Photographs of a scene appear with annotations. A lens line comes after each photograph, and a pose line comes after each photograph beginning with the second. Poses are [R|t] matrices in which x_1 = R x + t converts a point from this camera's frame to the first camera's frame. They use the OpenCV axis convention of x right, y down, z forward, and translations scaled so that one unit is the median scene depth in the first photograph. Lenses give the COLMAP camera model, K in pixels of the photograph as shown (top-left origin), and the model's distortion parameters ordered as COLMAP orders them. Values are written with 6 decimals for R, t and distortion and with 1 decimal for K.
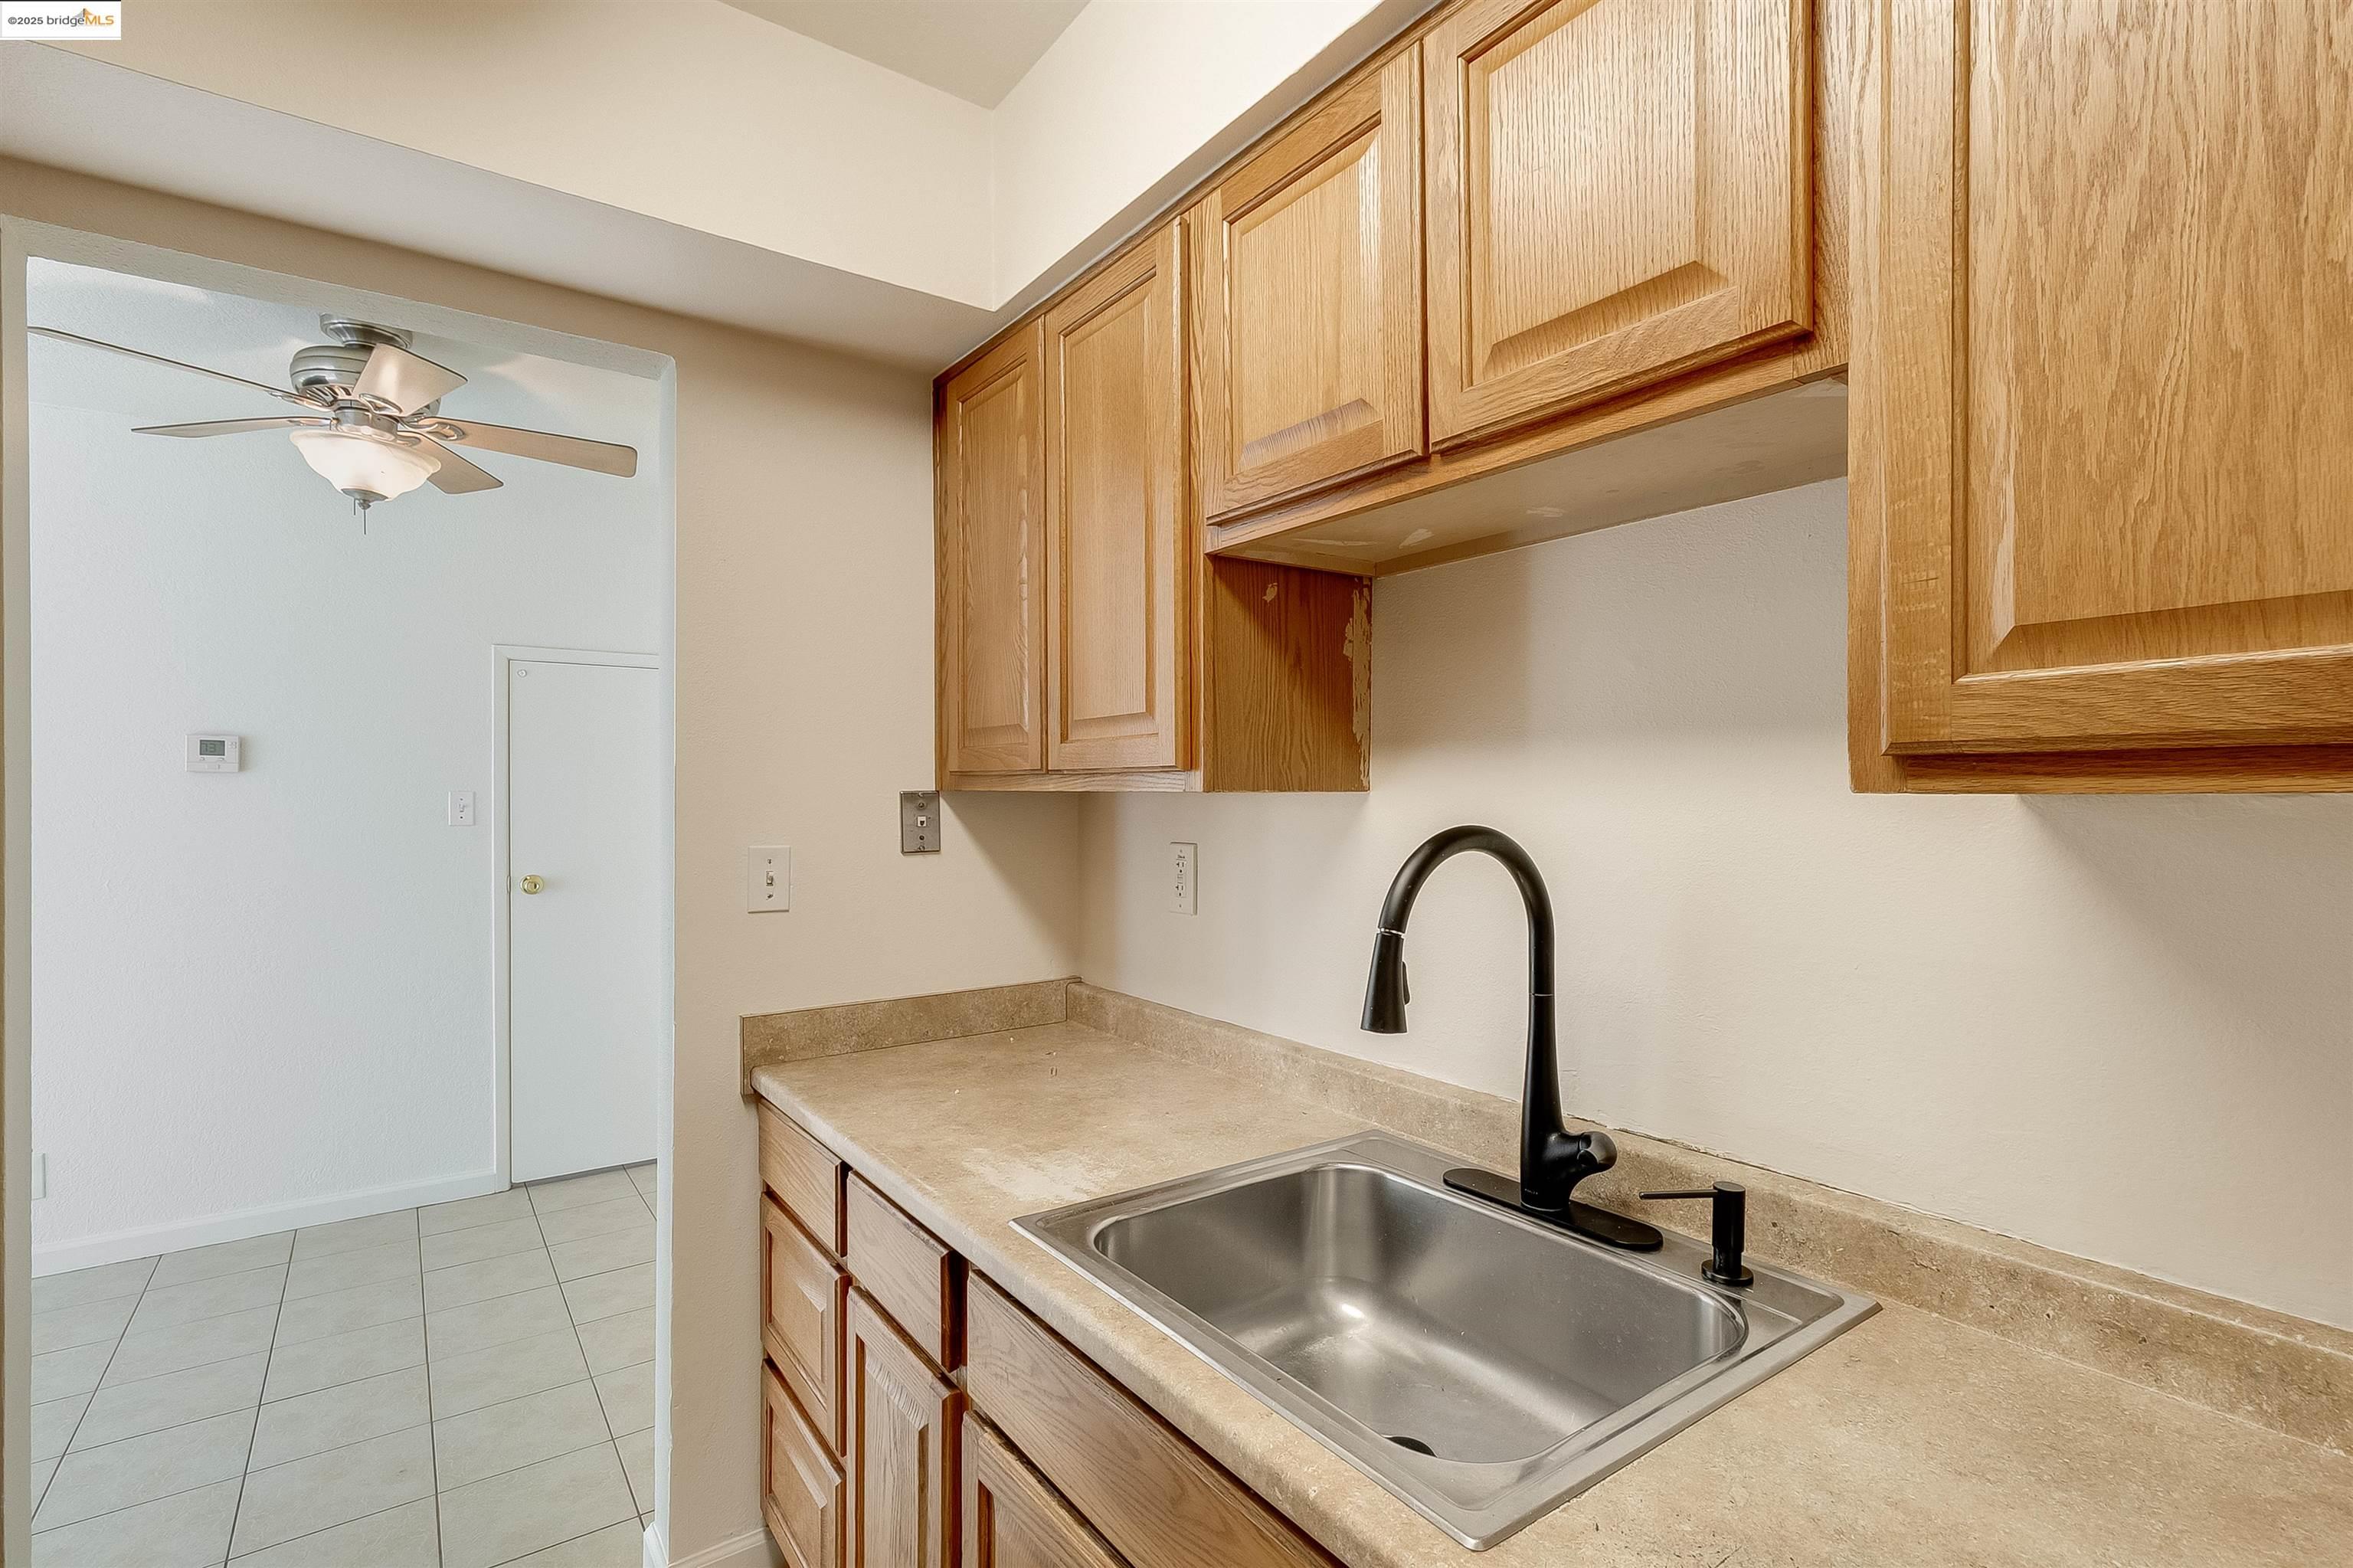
lens RADIAL K [[1113.2, 0, 1162.3], [0, 1113.2, 784.7], [0, 0, 1]] dist [-0.000276, 0.002171]
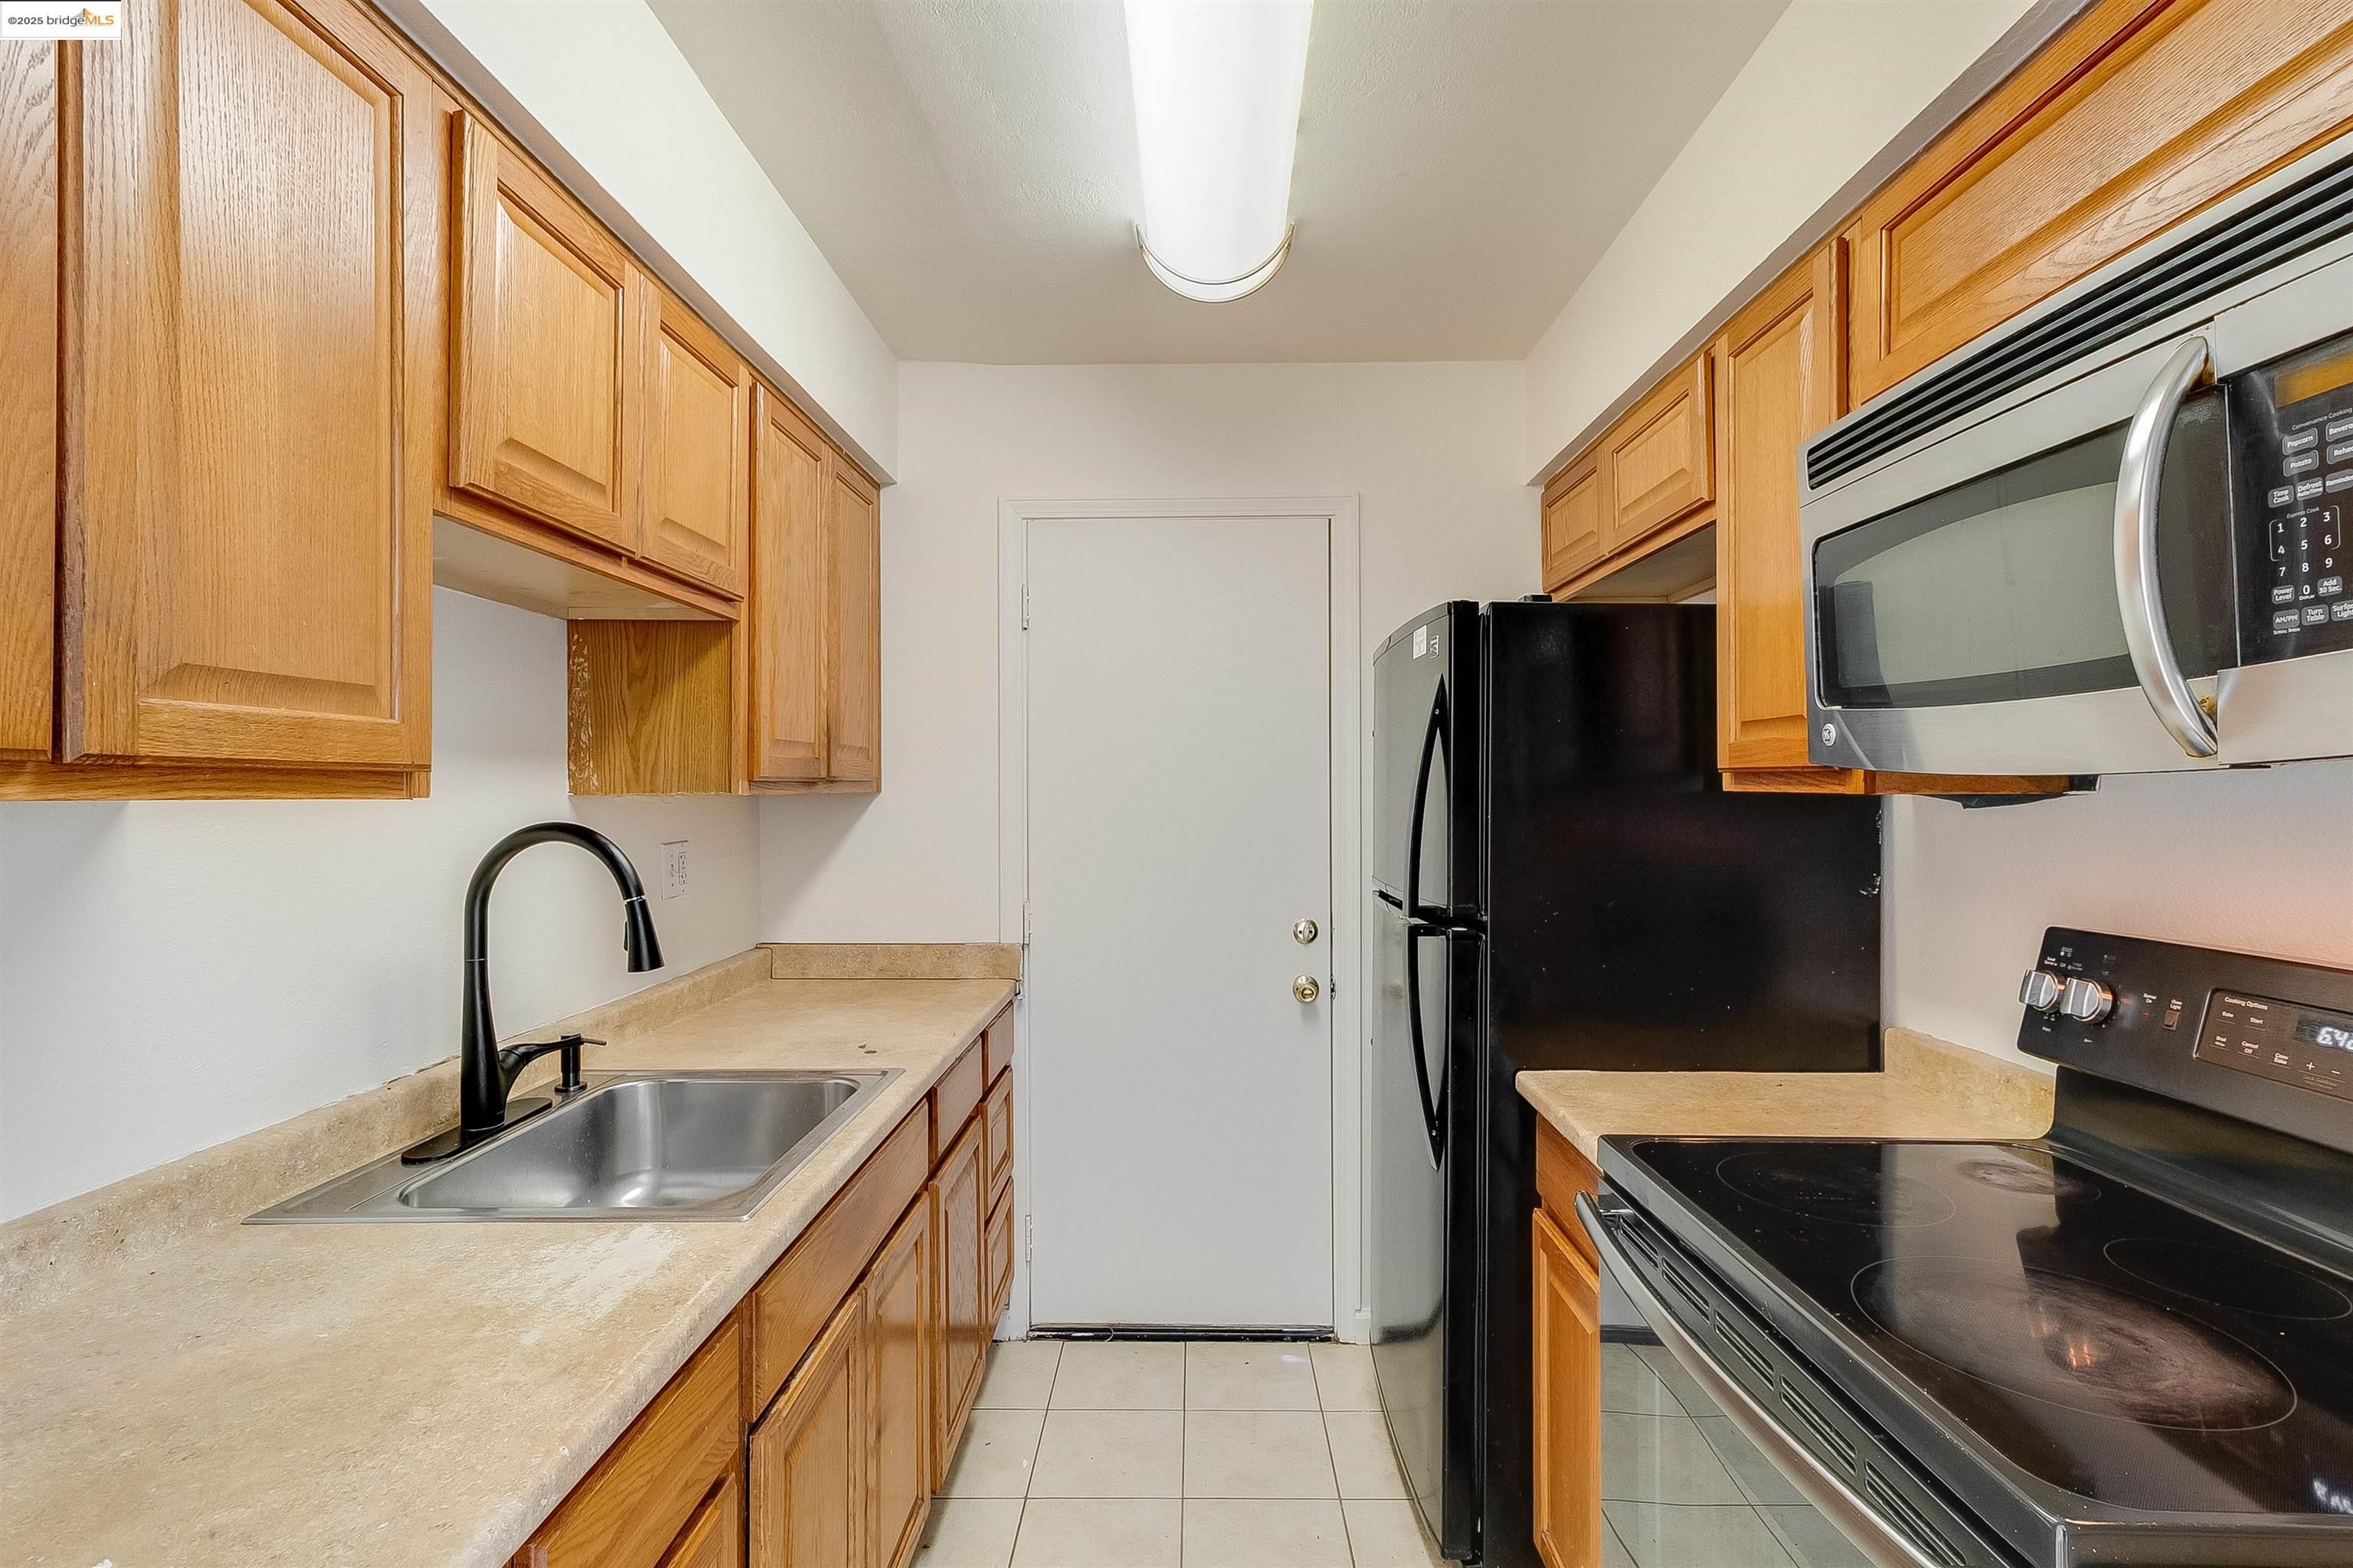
lens RADIAL K [[1103.0, 0, 1189.8], [0, 1103.0, 781.3], [0, 0, 1]] dist [0.006368, -0.000014]
pose [[-0.807070, 0.003624, 0.590444, -0.945693], [0.001224, 0.999989, -0.004465, -0.007294], [-0.590454, -0.002881, -0.807066, 1.395884]]
